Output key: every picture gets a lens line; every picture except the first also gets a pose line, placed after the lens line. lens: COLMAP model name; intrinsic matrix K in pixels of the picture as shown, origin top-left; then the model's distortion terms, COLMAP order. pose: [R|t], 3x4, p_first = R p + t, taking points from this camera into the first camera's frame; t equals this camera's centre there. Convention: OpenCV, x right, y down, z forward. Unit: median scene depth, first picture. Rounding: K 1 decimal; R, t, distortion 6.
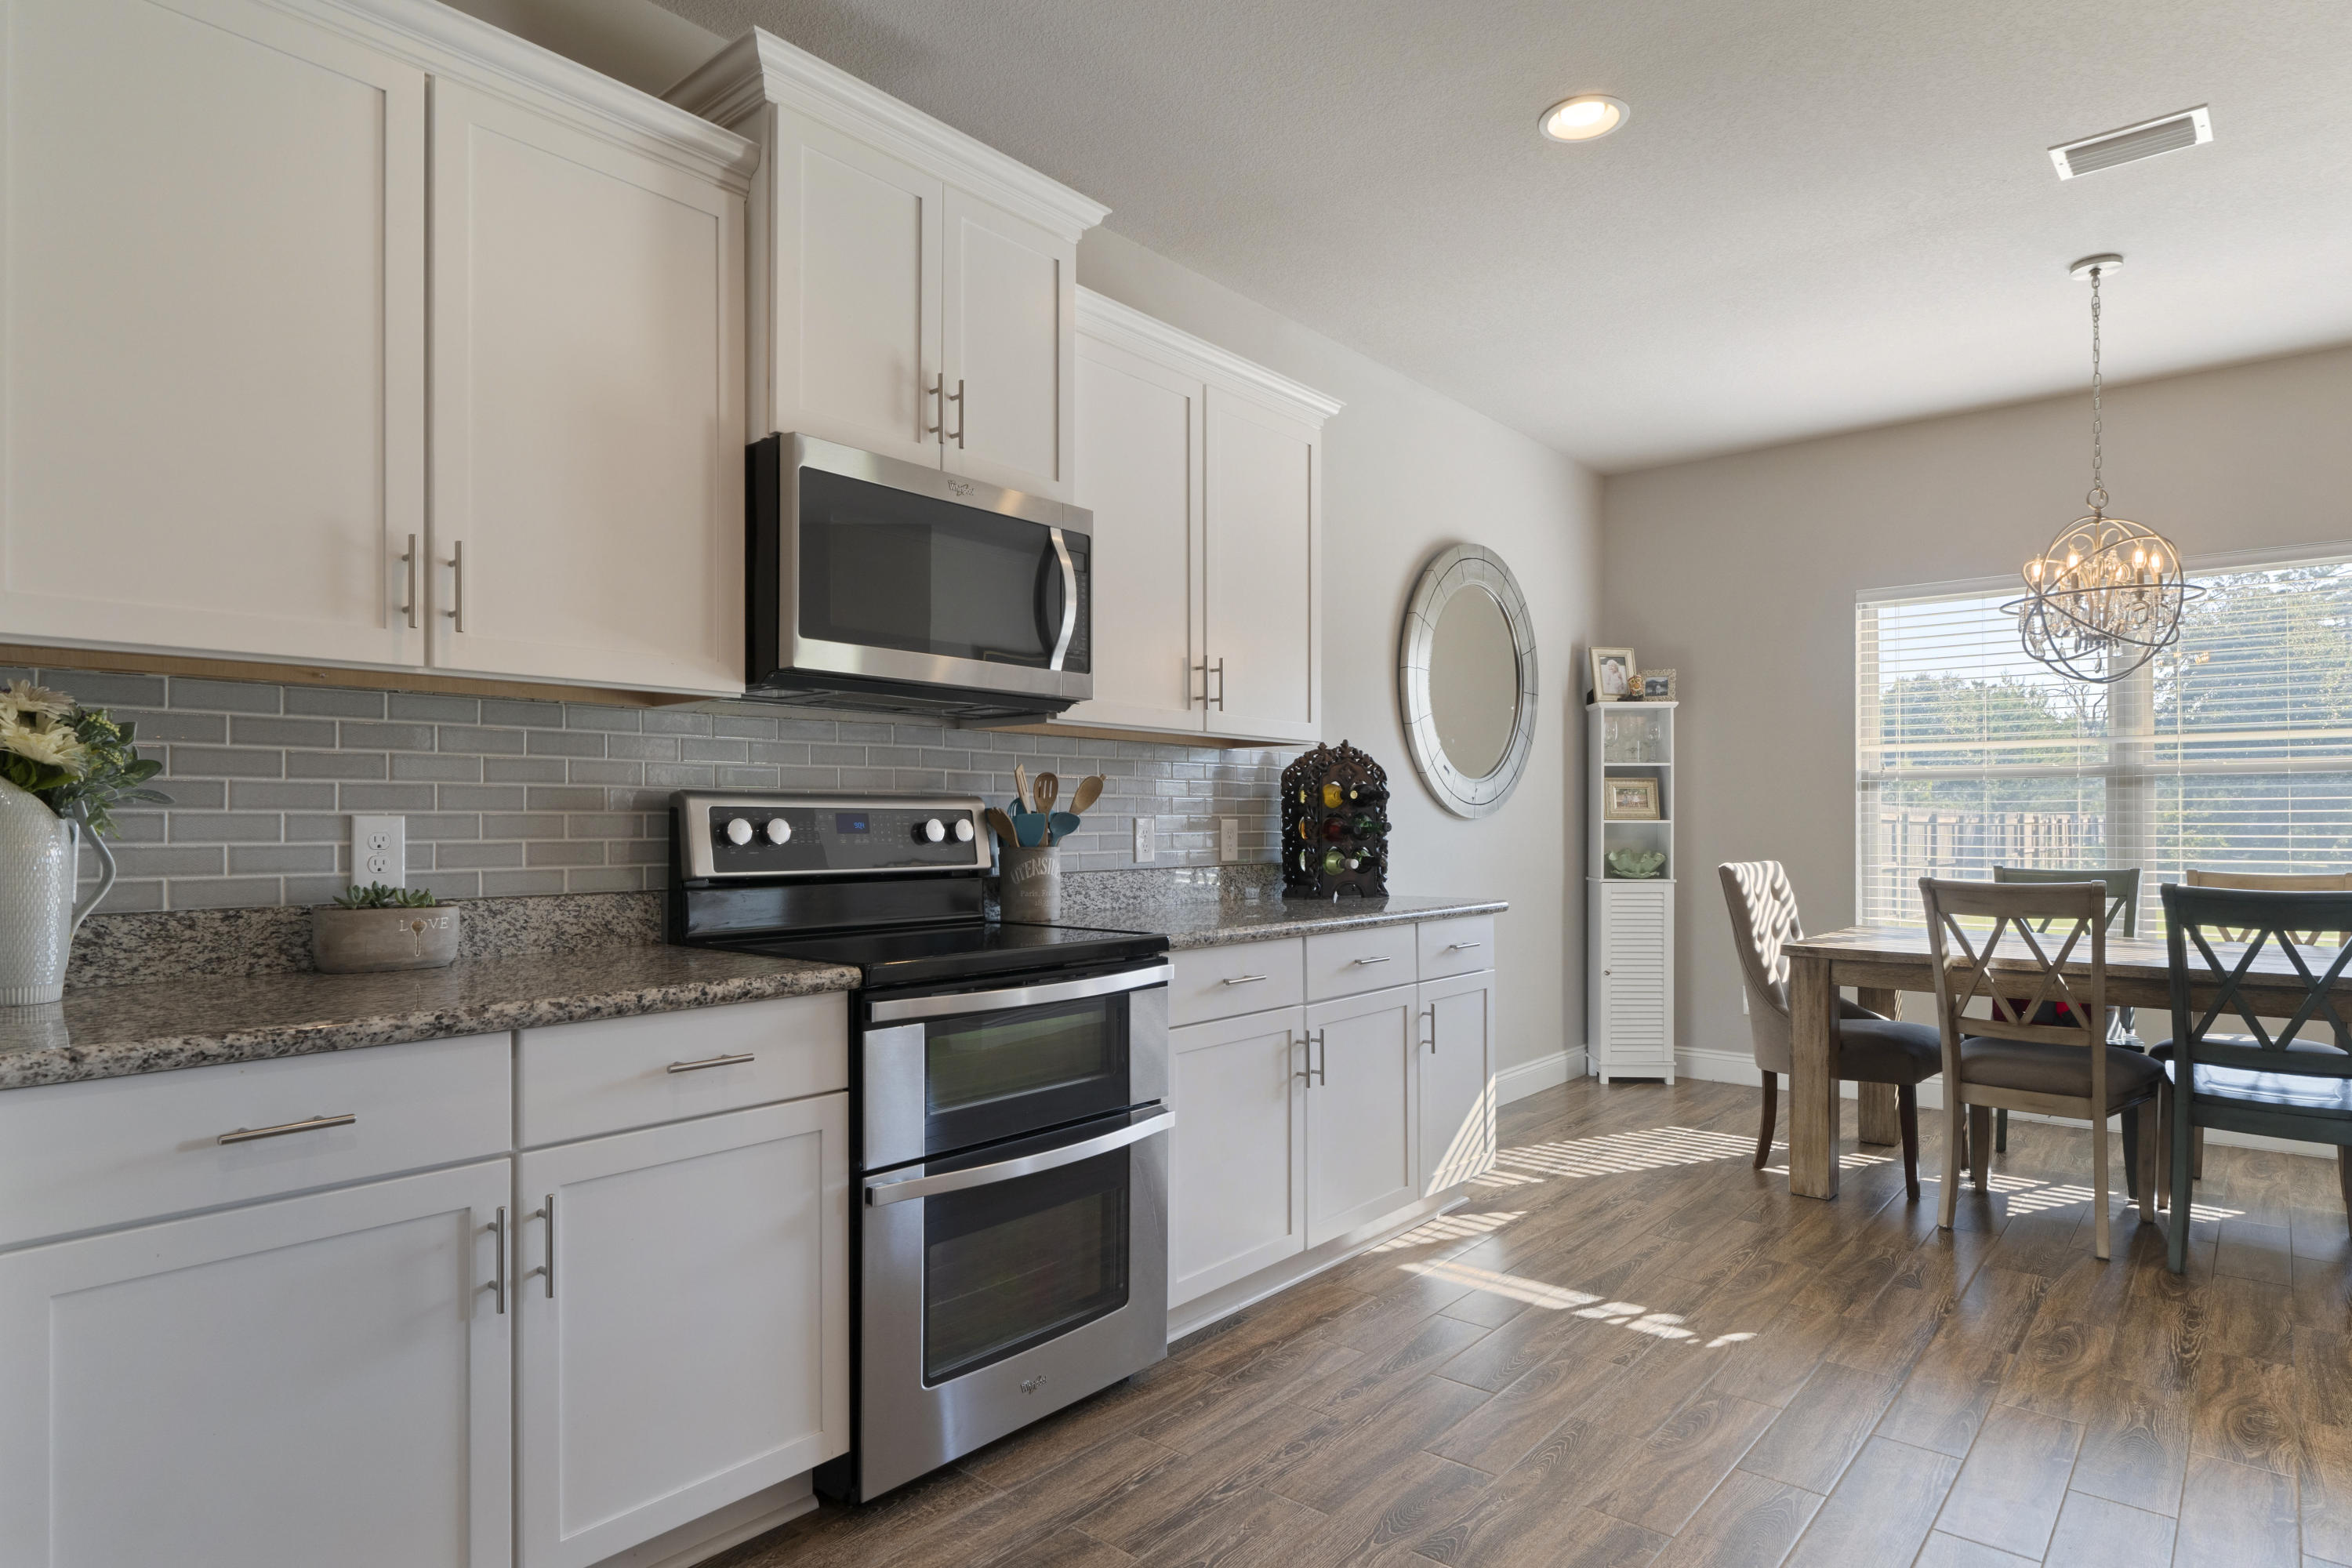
lens RADIAL K [[1298.9, 0, 1161.8], [0, 1298.9, 814.6], [0, 0, 1]] dist [-0.003377, -0.002186]
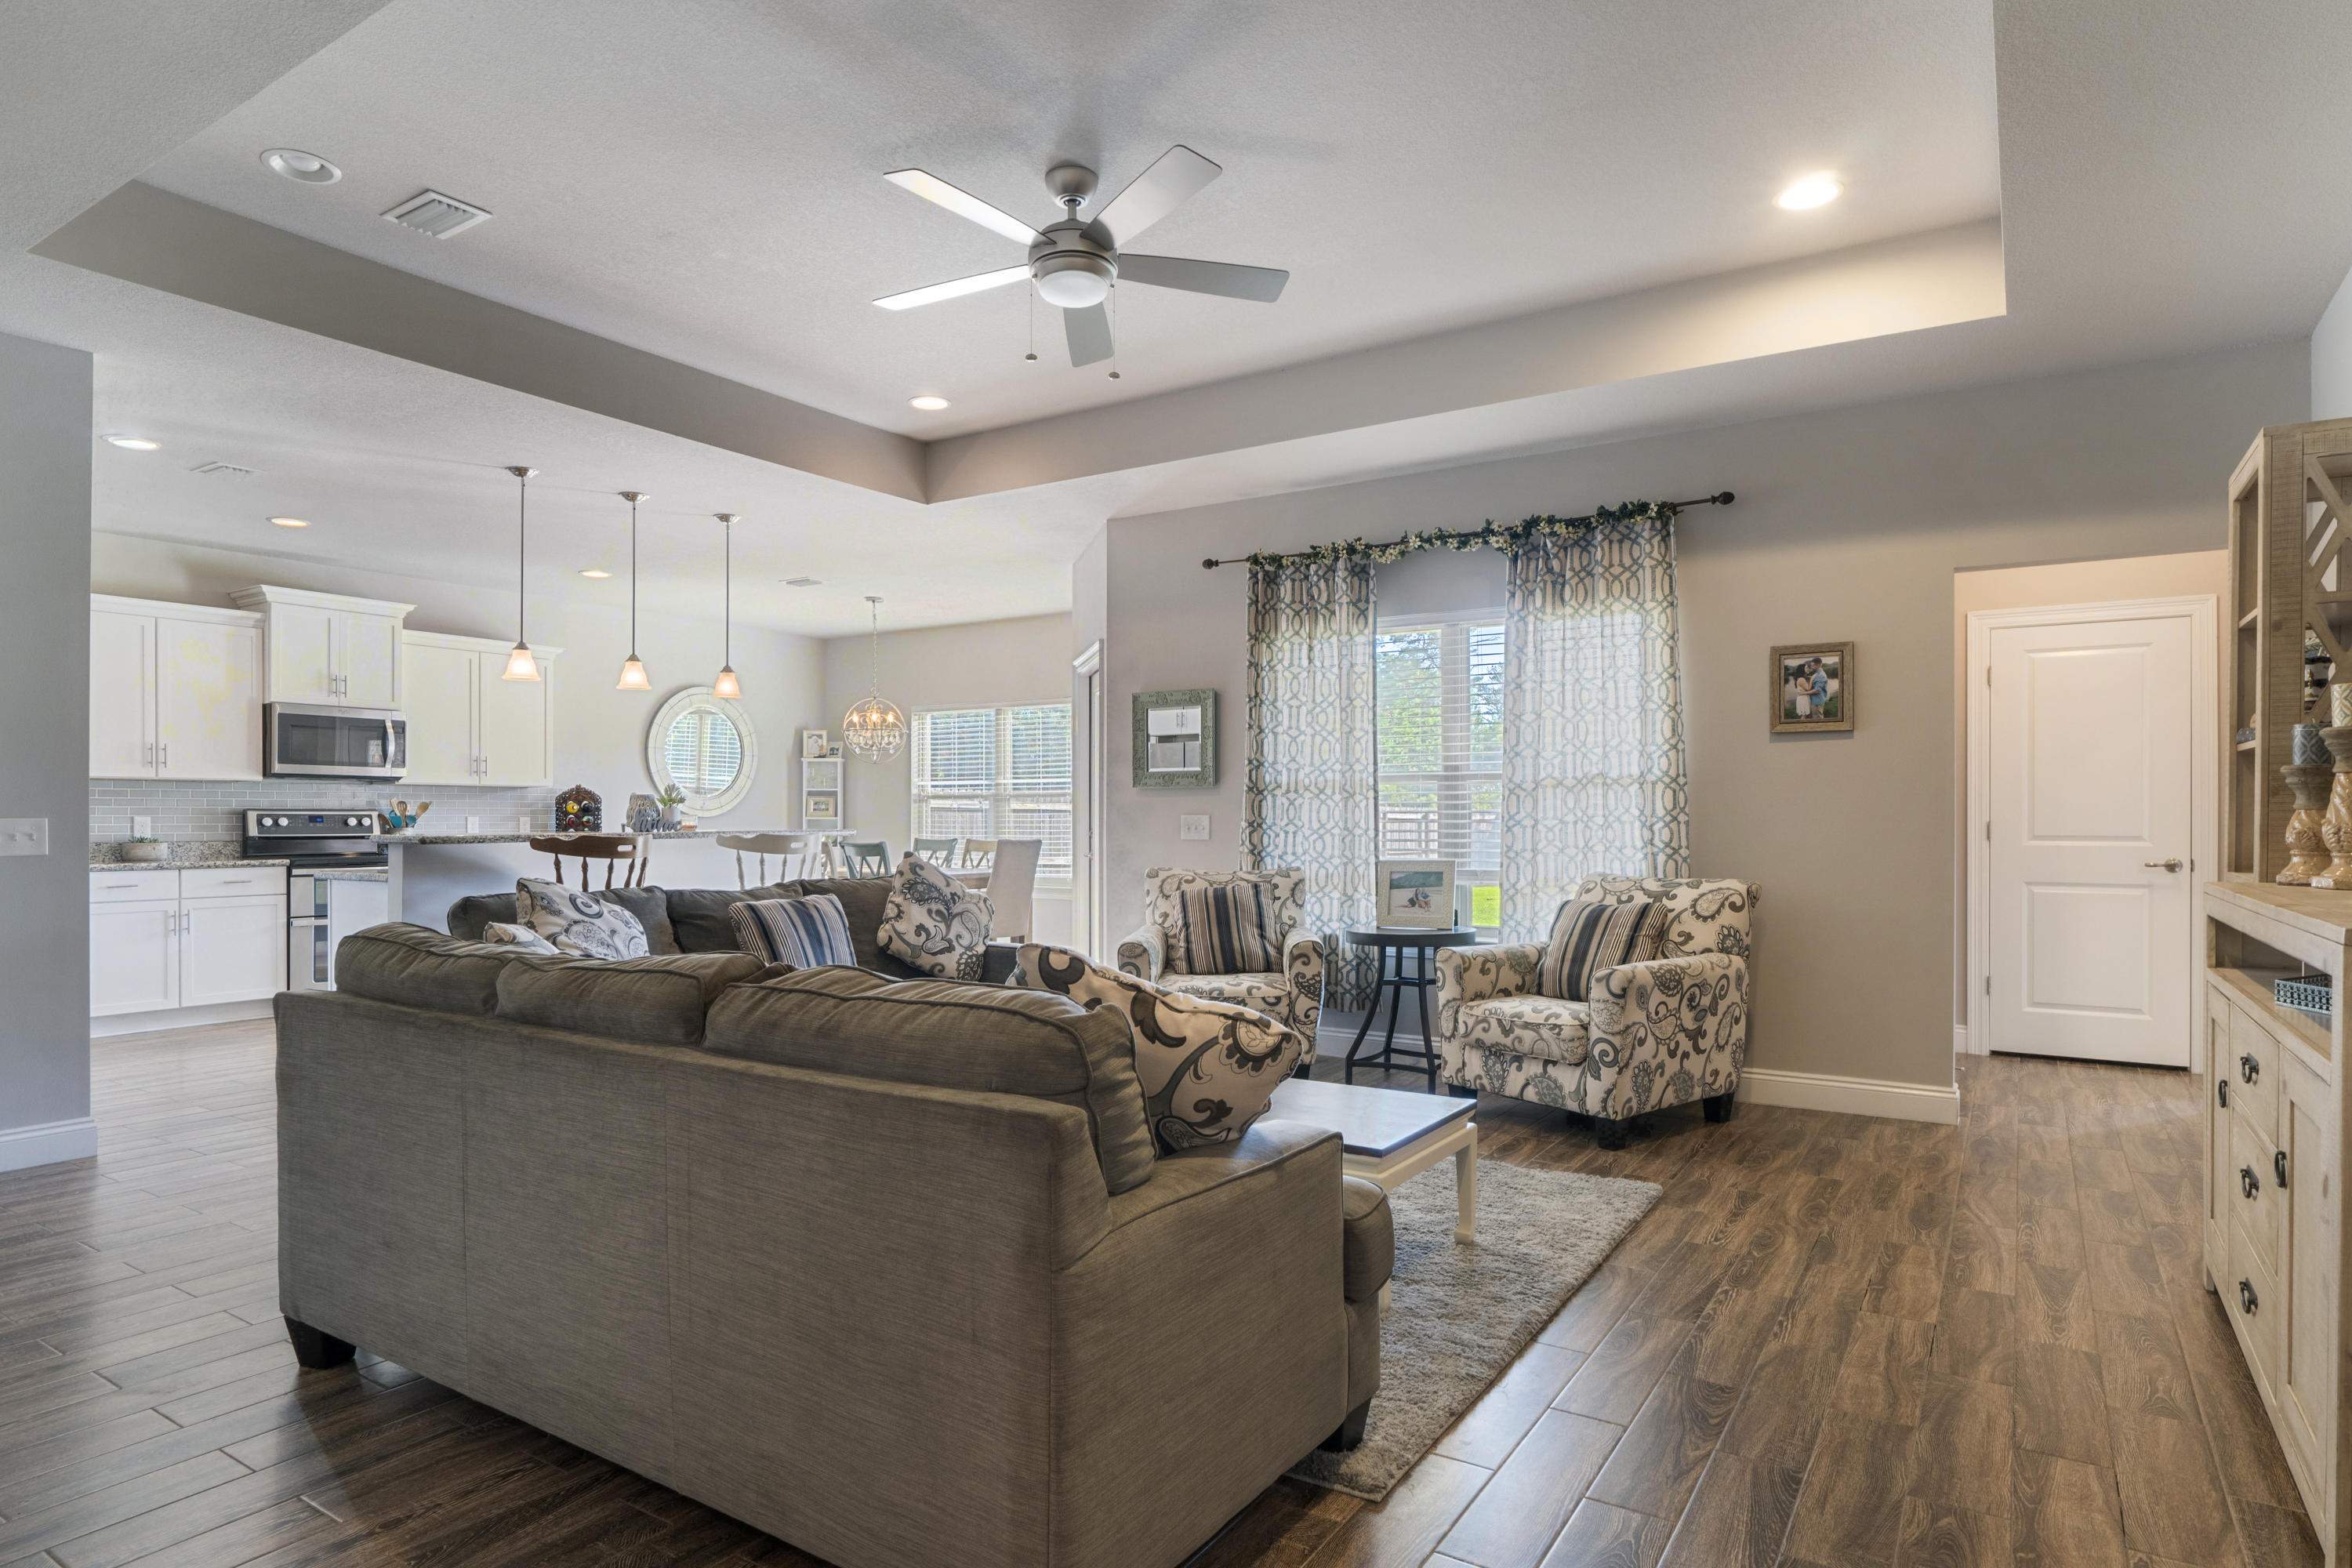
lens RADIAL K [[1298.9, 0, 1161.8], [0, 1298.9, 814.6], [0, 0, 1]] dist [-0.003377, -0.002186]
pose [[0.991179, -0.001302, 0.132526, 0.795734], [0.000957, 0.999996, 0.002669, -0.006025], [-0.132529, -0.002519, 0.991176, -1.355496]]
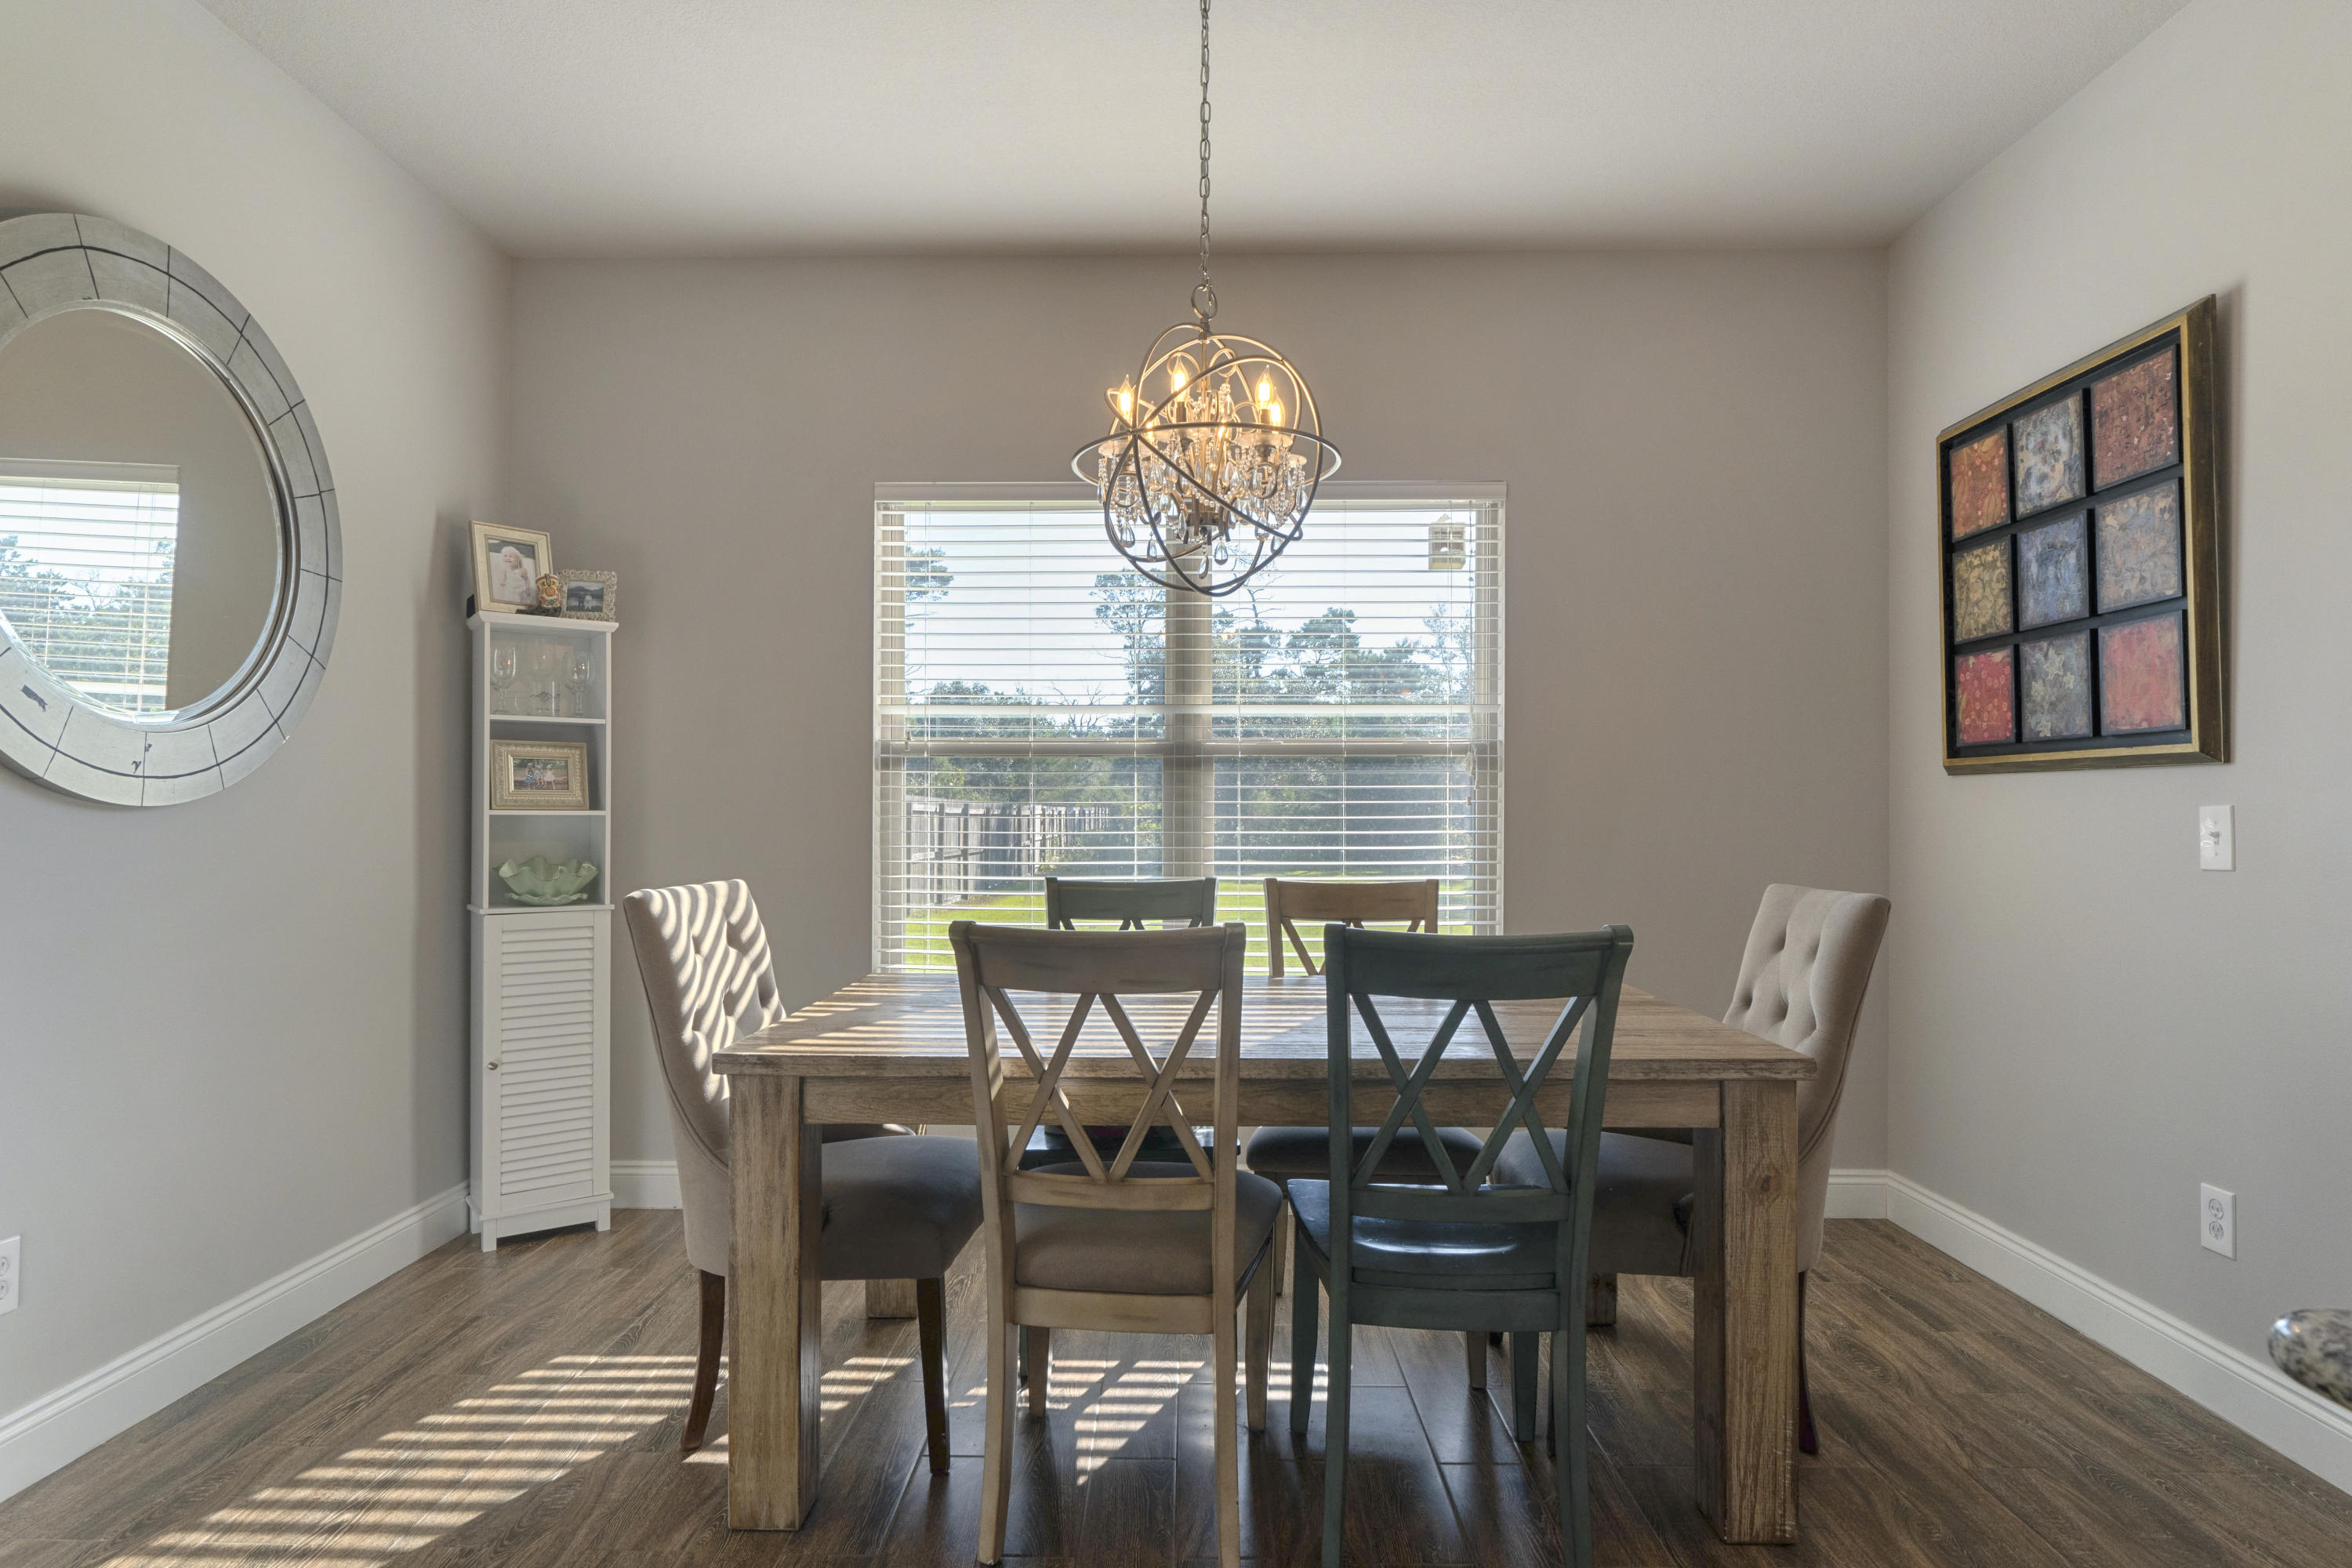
lens RADIAL K [[1271.6, 0, 1176.0], [0, 1271.6, 800.1], [0, 0, 1]] dist [-0.003405, -0.001761]
pose [[0.764230, 0.010996, 0.644851, 0.264733], [-0.004960, 0.999925, -0.011172, 0.006037], [-0.644925, 0.005340, 0.764227, 0.451024]]
